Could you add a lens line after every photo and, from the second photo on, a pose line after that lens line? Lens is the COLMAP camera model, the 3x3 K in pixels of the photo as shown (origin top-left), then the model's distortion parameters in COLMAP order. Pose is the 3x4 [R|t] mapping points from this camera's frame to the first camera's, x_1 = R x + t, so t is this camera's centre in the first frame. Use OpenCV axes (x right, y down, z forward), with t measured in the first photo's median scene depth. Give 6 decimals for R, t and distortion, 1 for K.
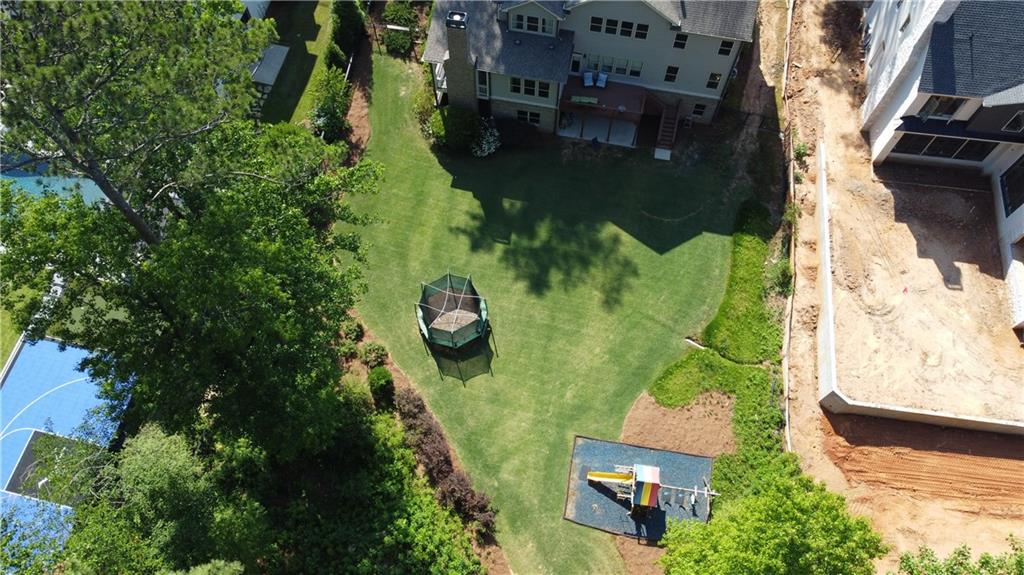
lens RADIAL K [[772.4, 0, 508.9], [0, 772.4, 287.7], [0, 0, 1]] dist [0.001480, -0.005511]
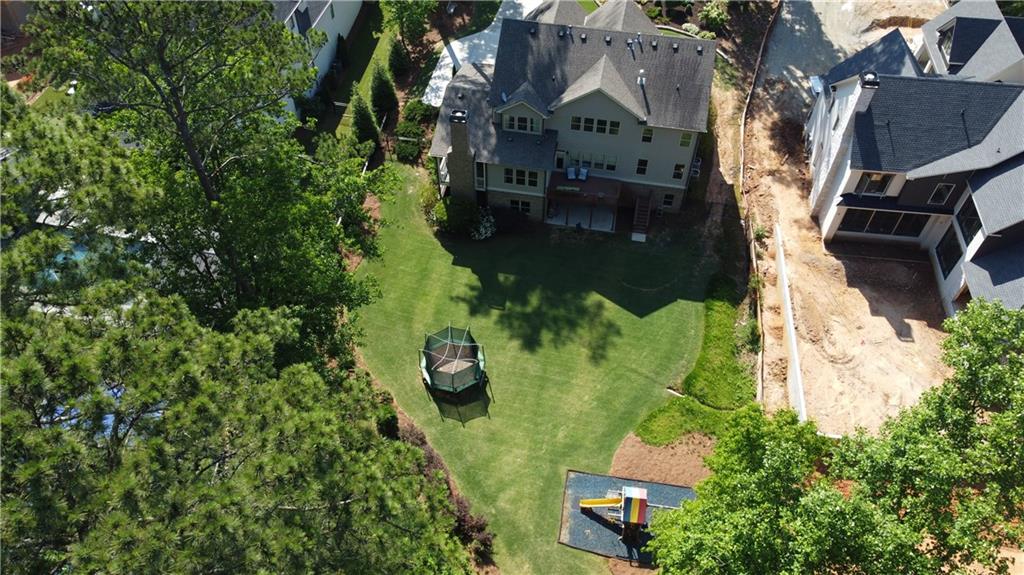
lens RADIAL K [[772.4, 0, 508.9], [0, 772.4, 288.7], [0, 0, 1]] dist [0.001480, -0.005511]
pose [[0.999942, -0.007743, 0.007504, -0.000940], [0.009357, 0.968966, -0.247016, 0.194183], [-0.005359, 0.247072, 0.968982, -0.086373]]
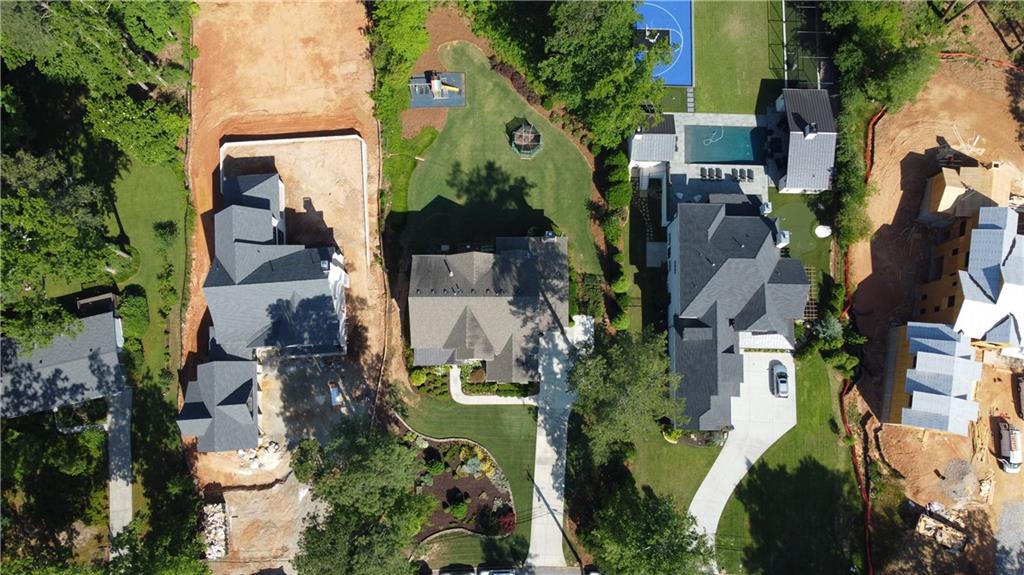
lens RADIAL K [[772.4, 0, 512.7], [0, 772.4, 293.9], [0, 0, 1]] dist [0.001480, -0.005511]
pose [[-0.979684, 0.196932, -0.037915, 0.136948], [-0.184430, -0.810432, 0.556045, -1.537223], [0.078776, 0.551741, 0.830287, -0.631812]]
